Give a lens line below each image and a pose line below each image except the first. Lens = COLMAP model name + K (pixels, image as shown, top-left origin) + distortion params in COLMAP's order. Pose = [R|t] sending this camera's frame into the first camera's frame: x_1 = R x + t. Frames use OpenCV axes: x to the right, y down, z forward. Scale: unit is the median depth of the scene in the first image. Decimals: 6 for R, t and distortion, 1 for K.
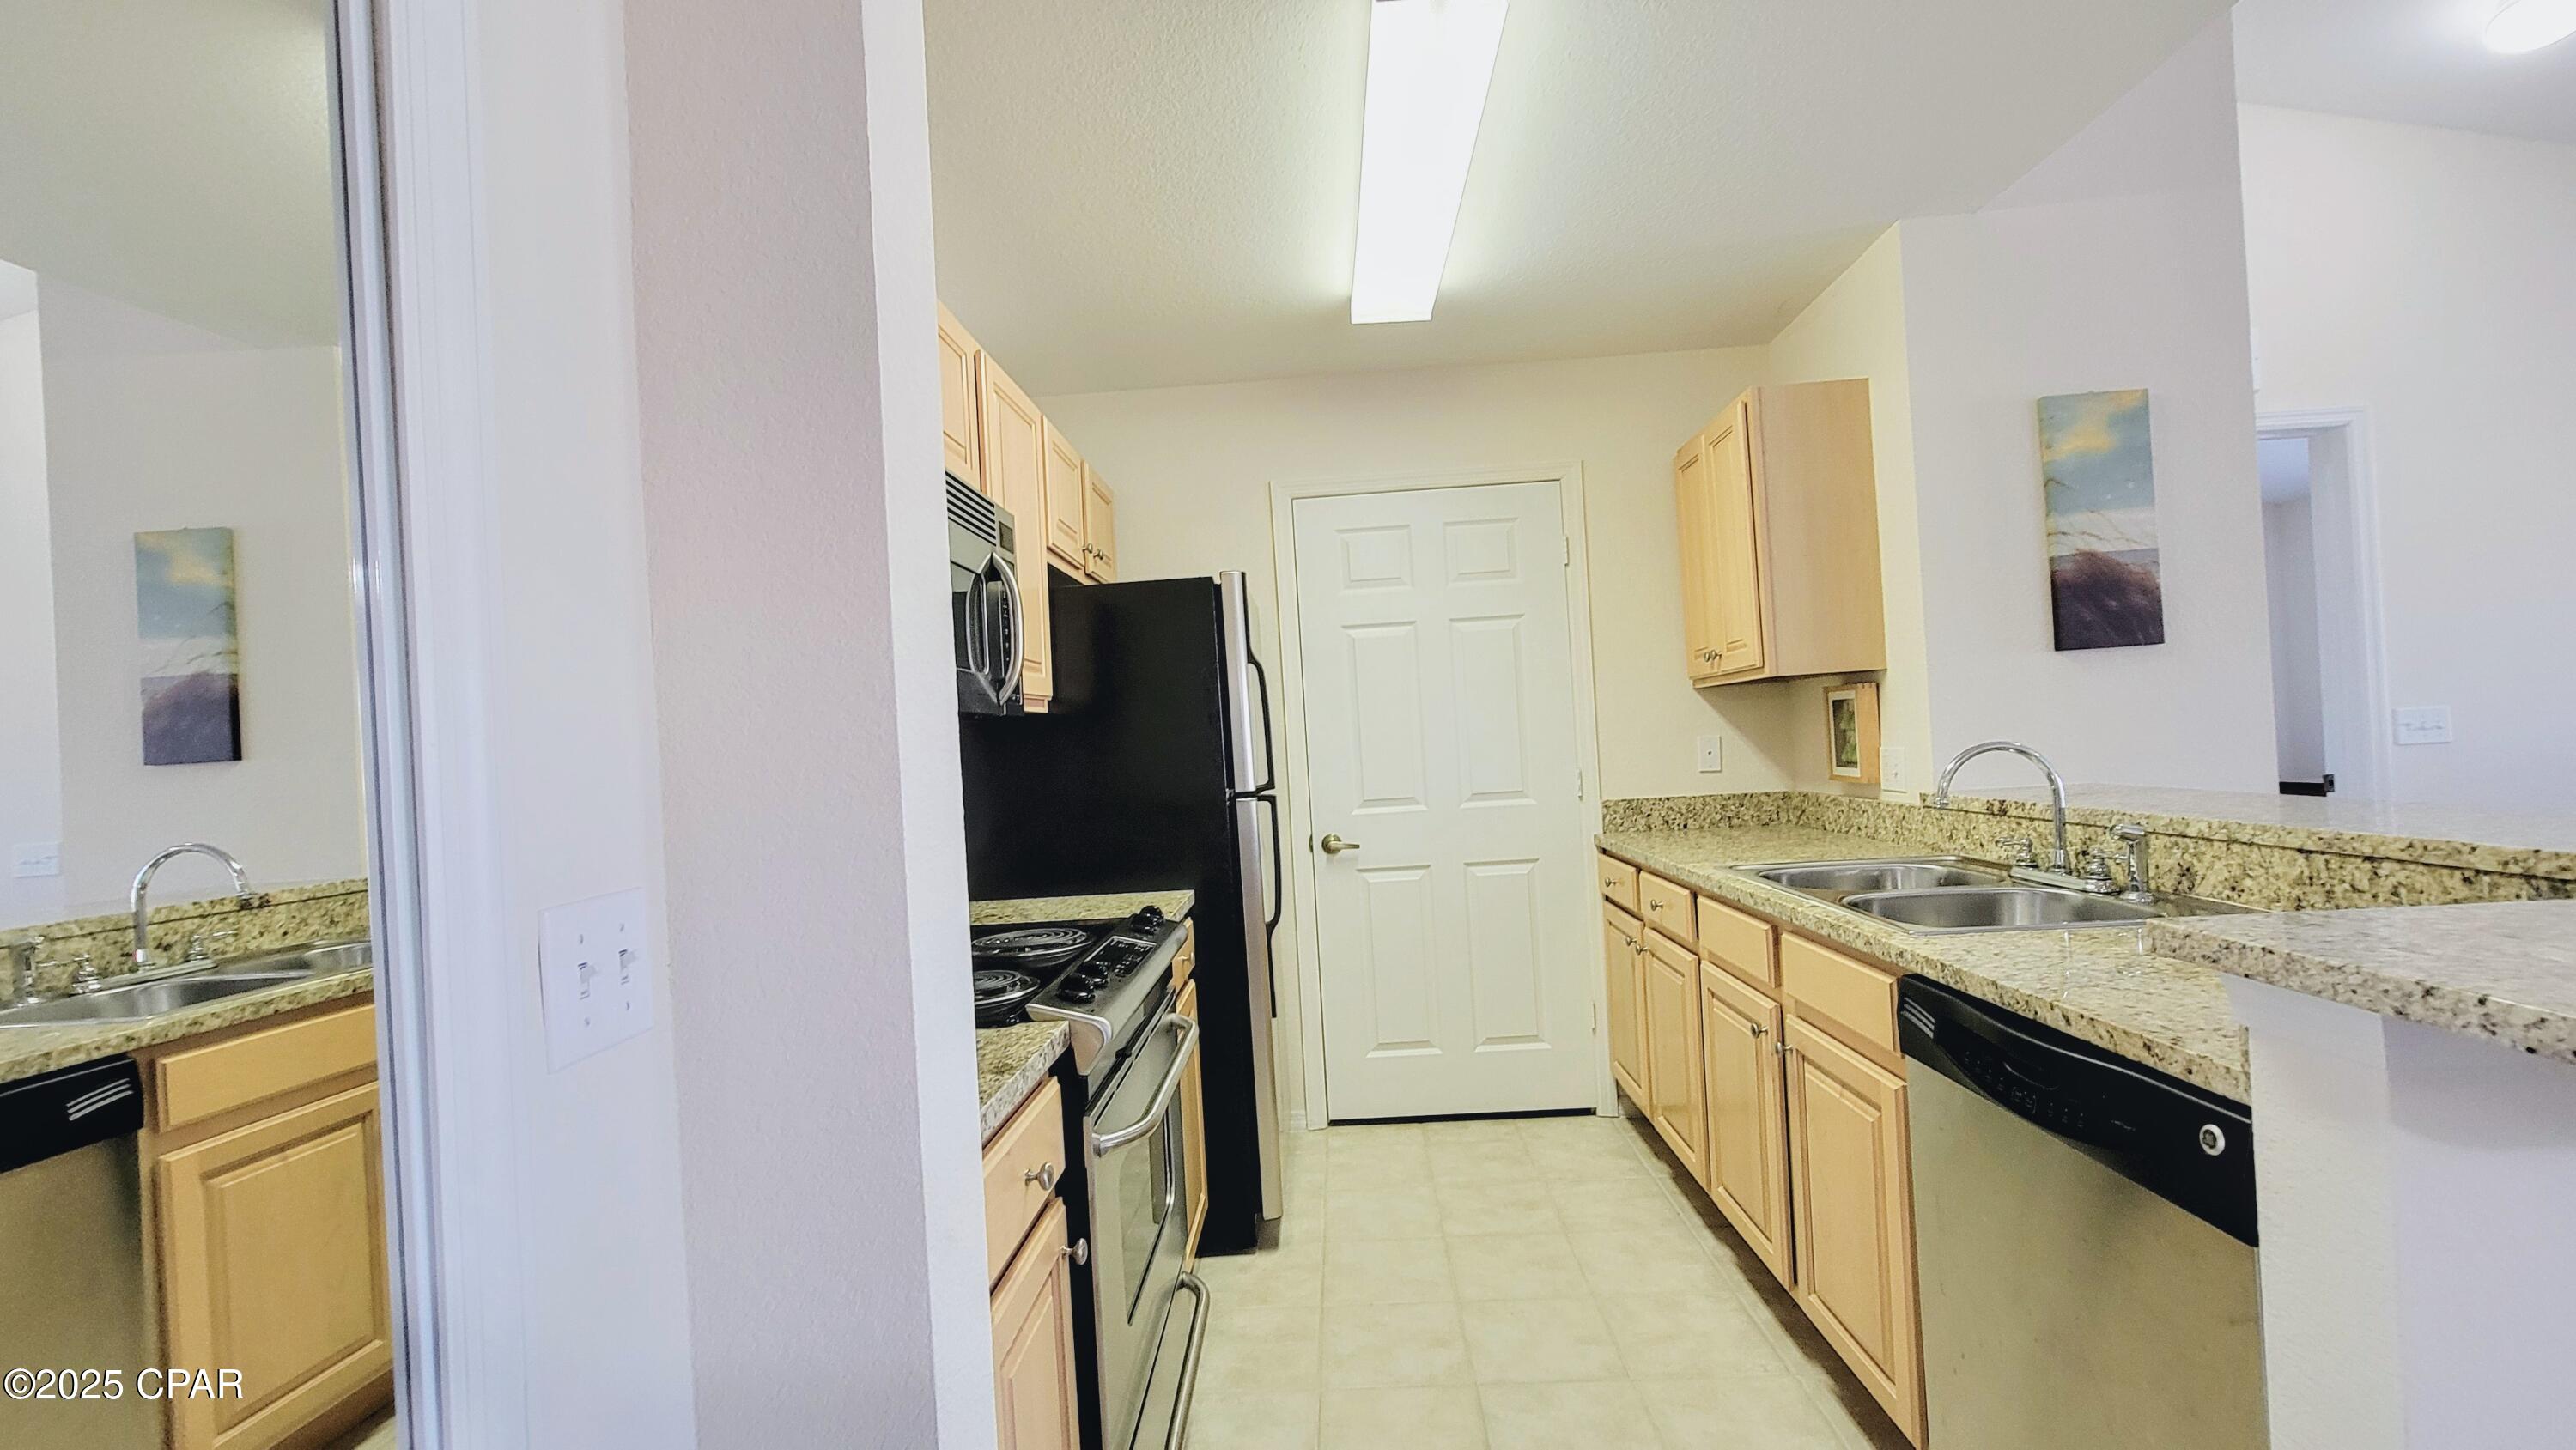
lens RADIAL K [[1054.3, 0, 1301.7], [0, 1054.3, 743.7], [0, 0, 1]] dist [-0.005598, 0.001025]
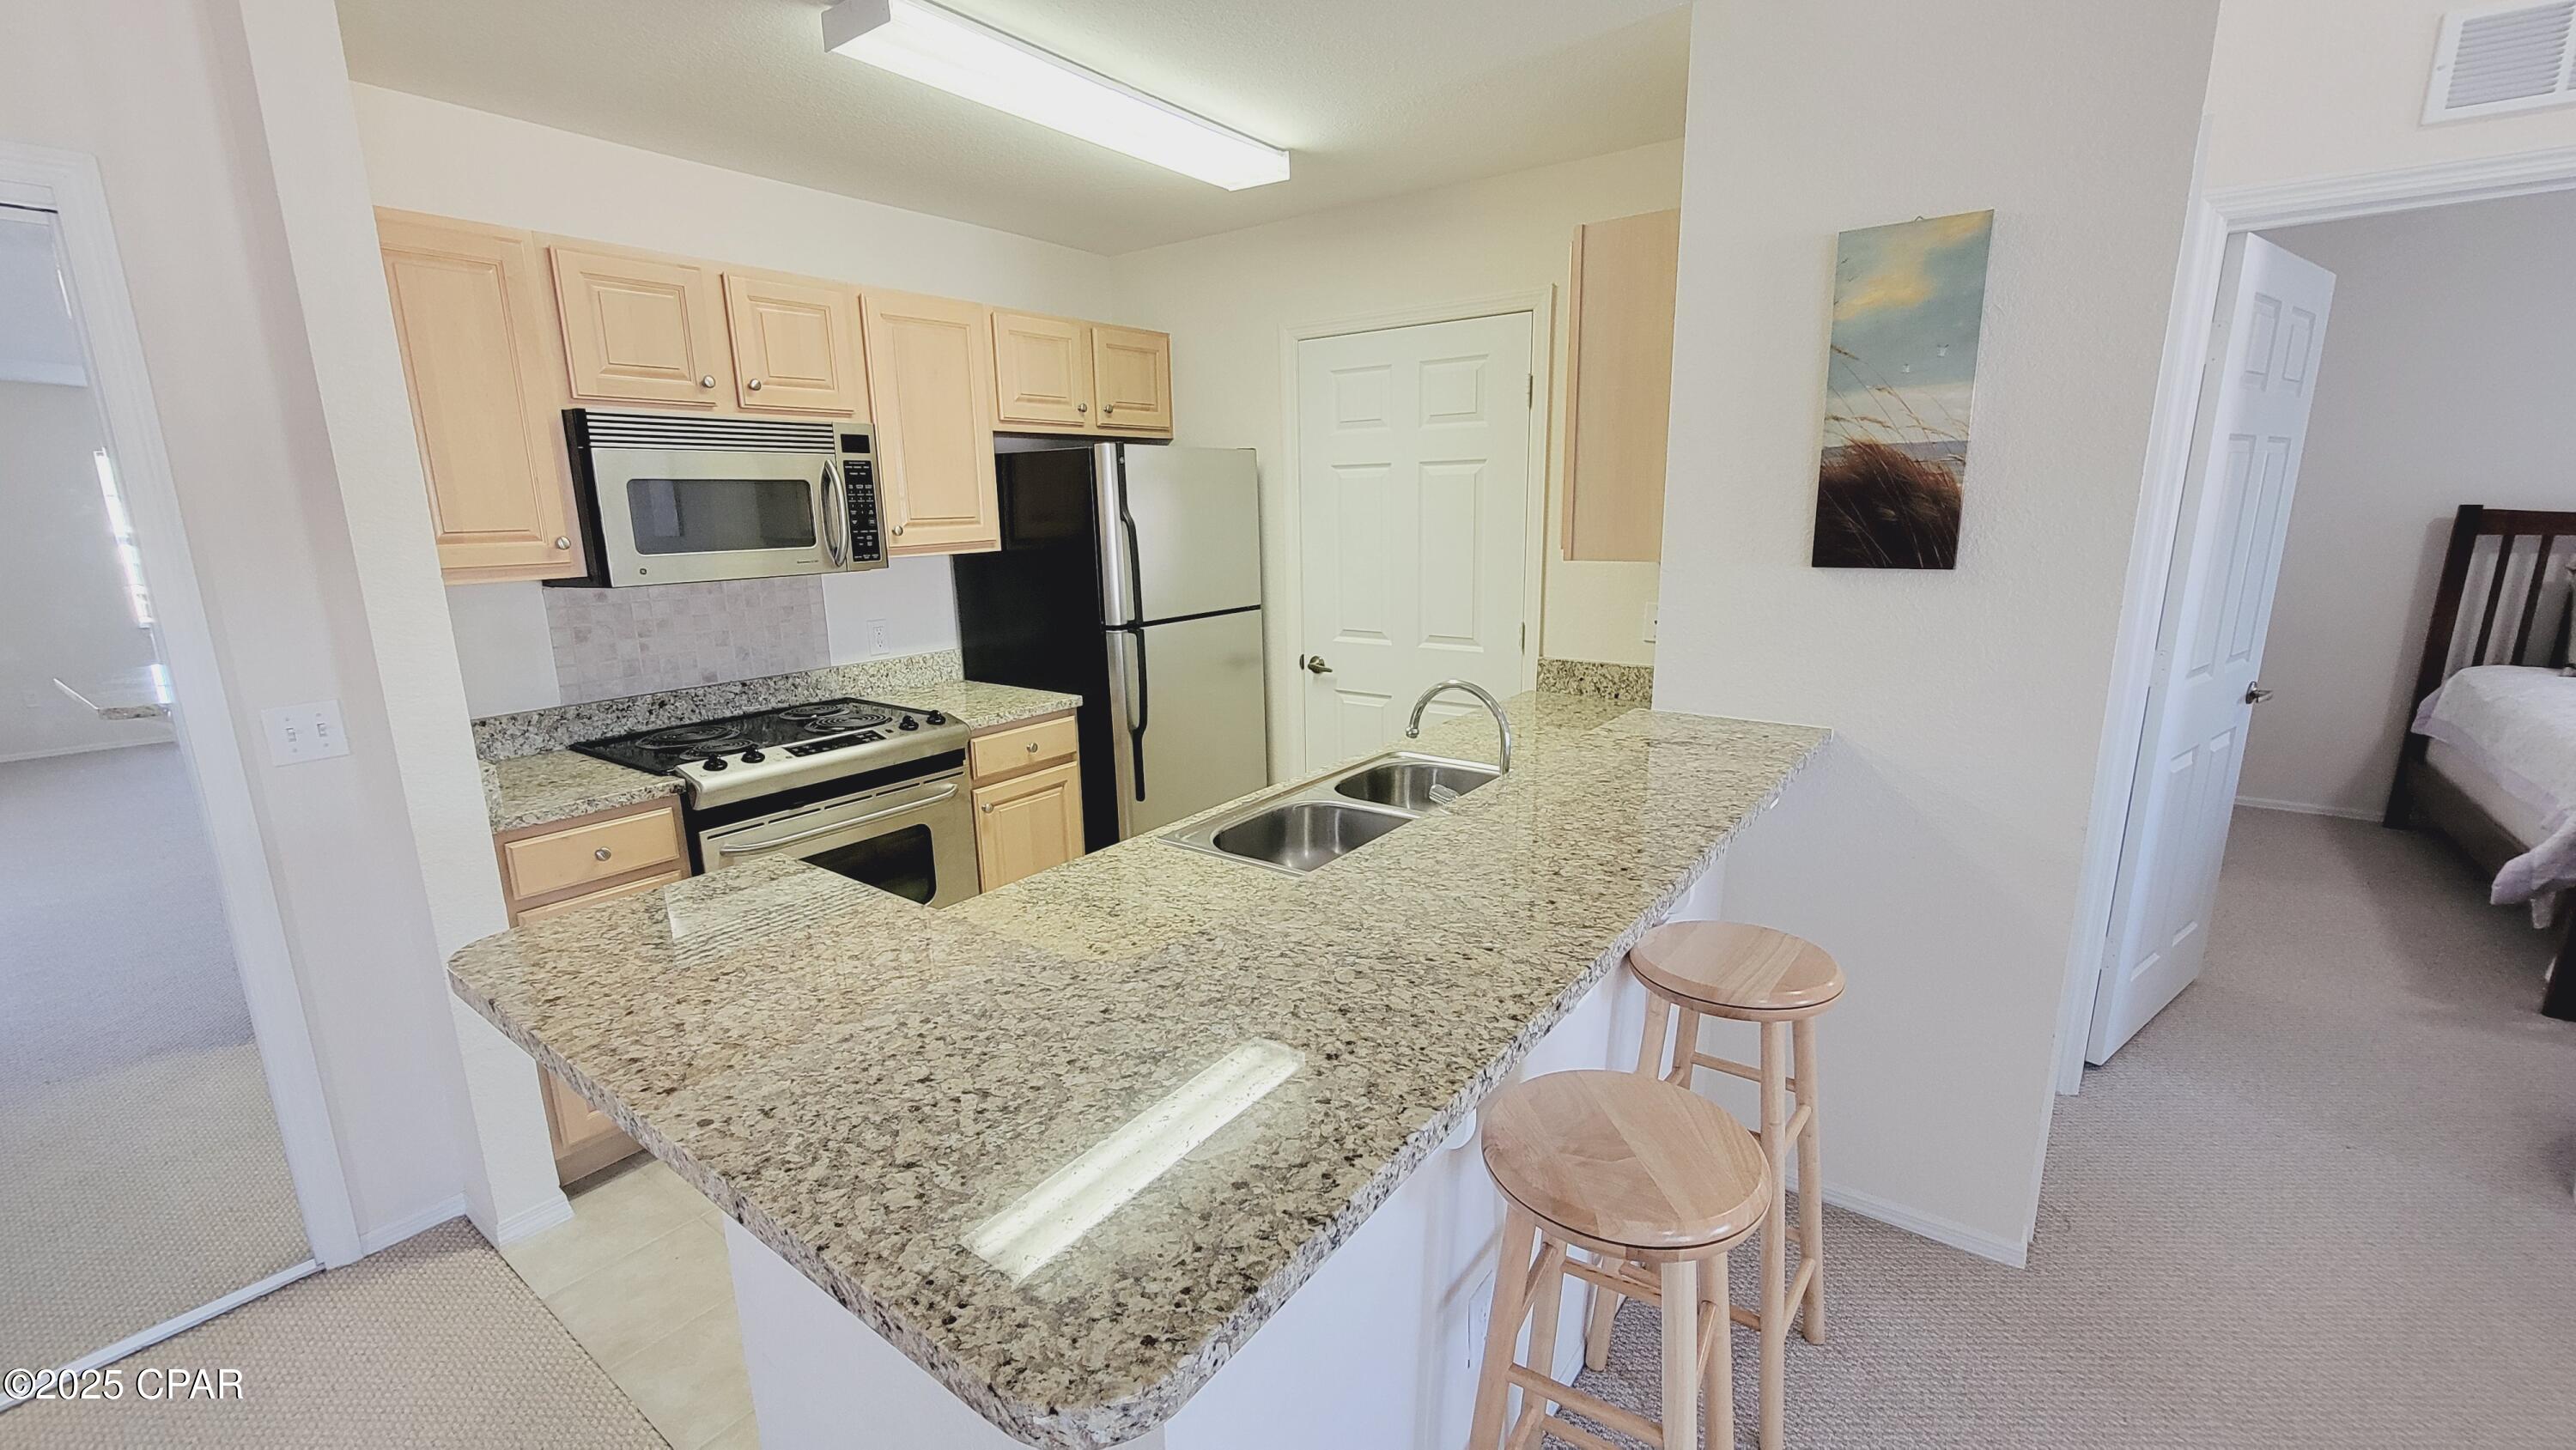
lens RADIAL K [[1054.3, 0, 1298.3], [0, 1054.3, 742.2], [0, 0, 1]] dist [-0.005598, 0.001025]
pose [[0.827435, 0.169870, -0.535253, 0.848929], [-0.031389, 0.965651, 0.257940, -0.155194], [0.560684, -0.196628, 0.804345, 0.087595]]
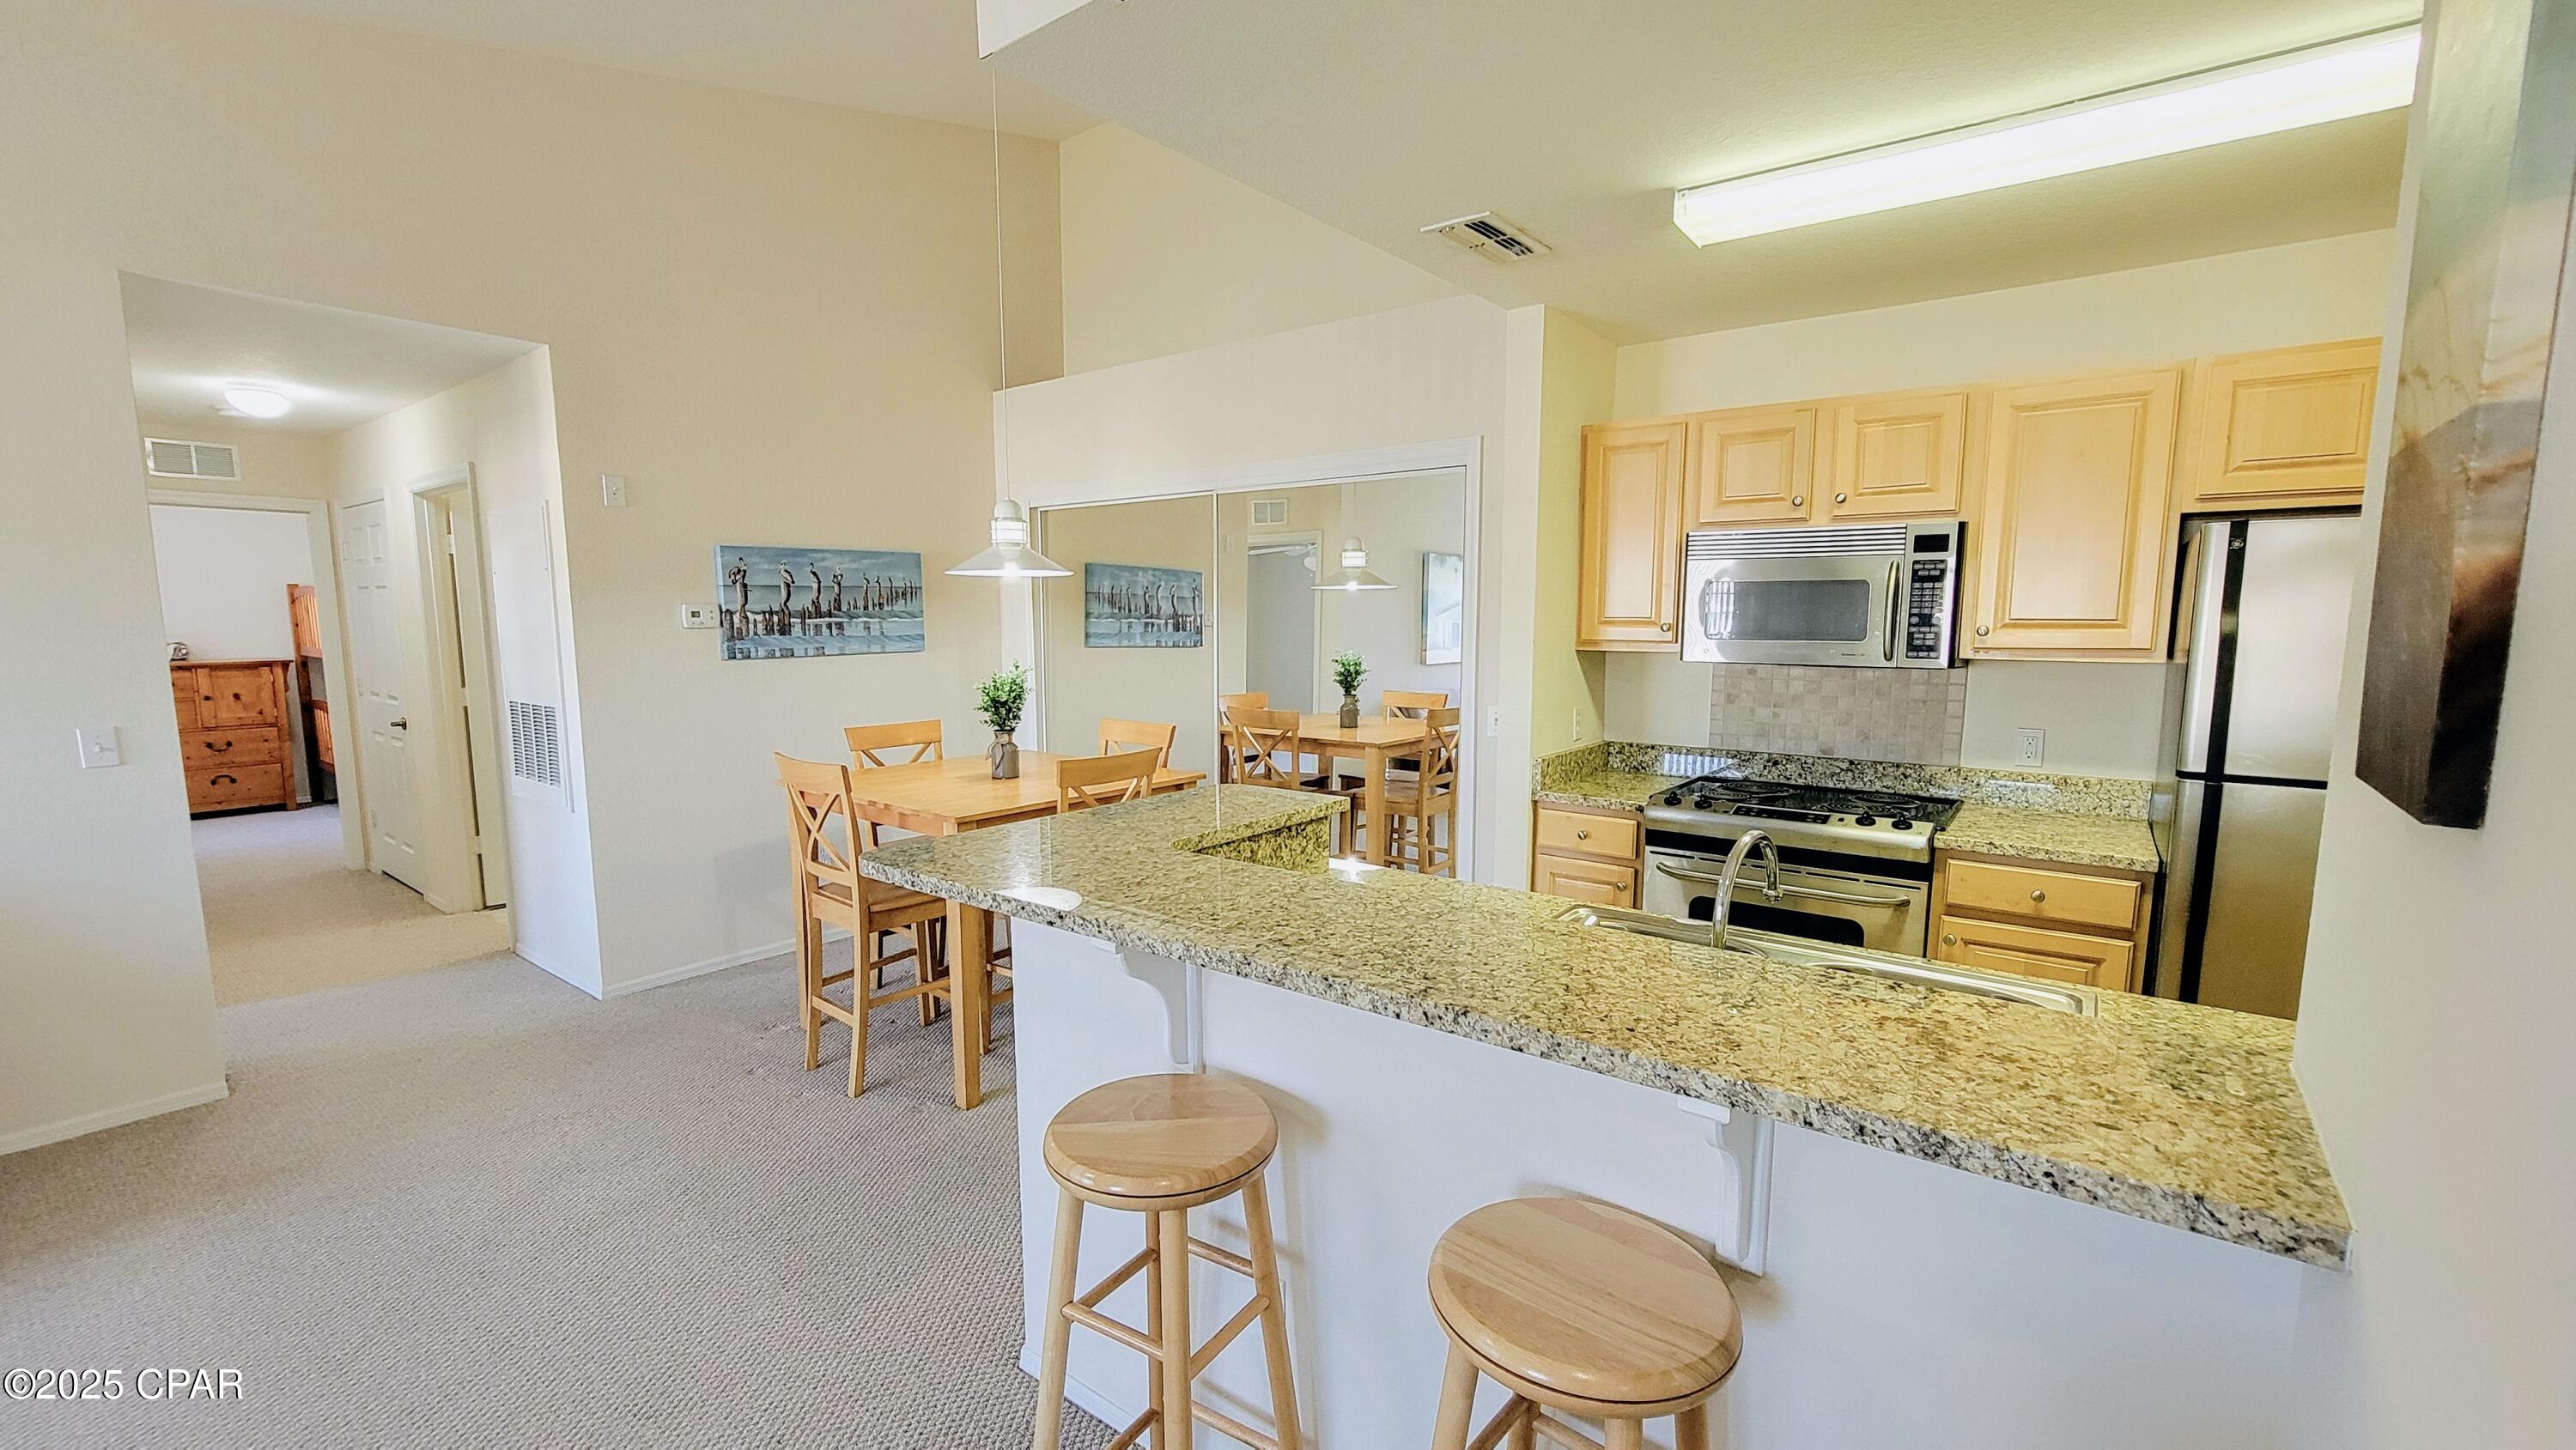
lens RADIAL K [[1054.3, 0, 1297.9], [0, 1054.3, 734.5], [0, 0, 1]] dist [-0.005598, 0.001025]
pose [[-0.574377, 0.148306, -0.805045, 1.136795], [0.031303, 0.986711, 0.159439, -0.157137], [0.817992, 0.066378, -0.571386, 0.914191]]
